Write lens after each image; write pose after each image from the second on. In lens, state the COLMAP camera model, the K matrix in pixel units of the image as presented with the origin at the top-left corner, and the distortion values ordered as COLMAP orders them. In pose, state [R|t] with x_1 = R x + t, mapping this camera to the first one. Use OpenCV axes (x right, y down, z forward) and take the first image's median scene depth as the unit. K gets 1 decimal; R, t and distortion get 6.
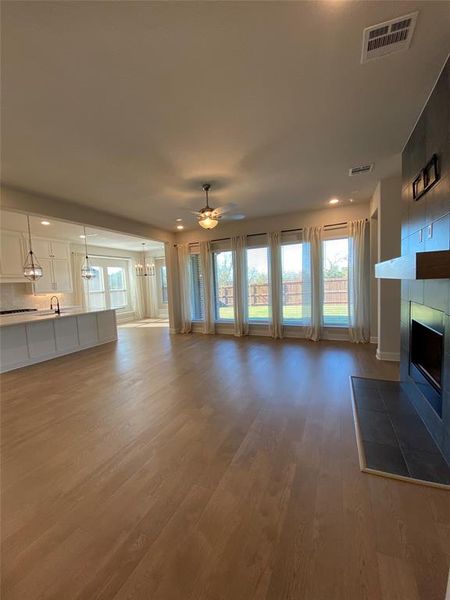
lens RADIAL K [[243.3, 0, 226.5], [0, 243.3, 301.5], [0, 0, 1]] dist [0.002999, -0.000036]
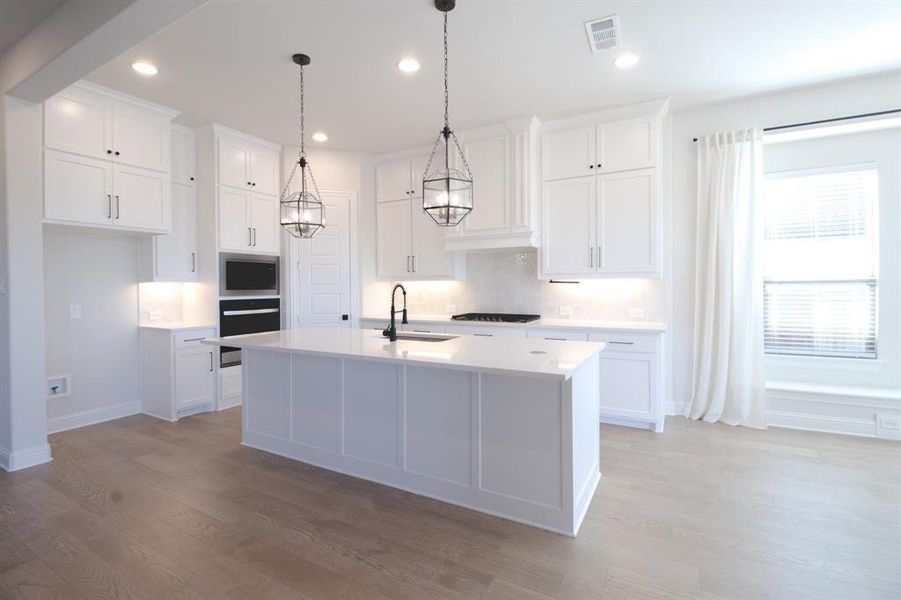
lens RADIAL K [[424.5, 0, 436.0], [0, 424.5, 285.2], [0, 0, 1]] dist [-0.022353, -0.001882]
pose [[-0.105582, 0.047478, -0.993277, -0.122856], [-0.059986, 0.996736, 0.054020, -0.043073], [0.992600, 0.065286, -0.102390, 0.872952]]
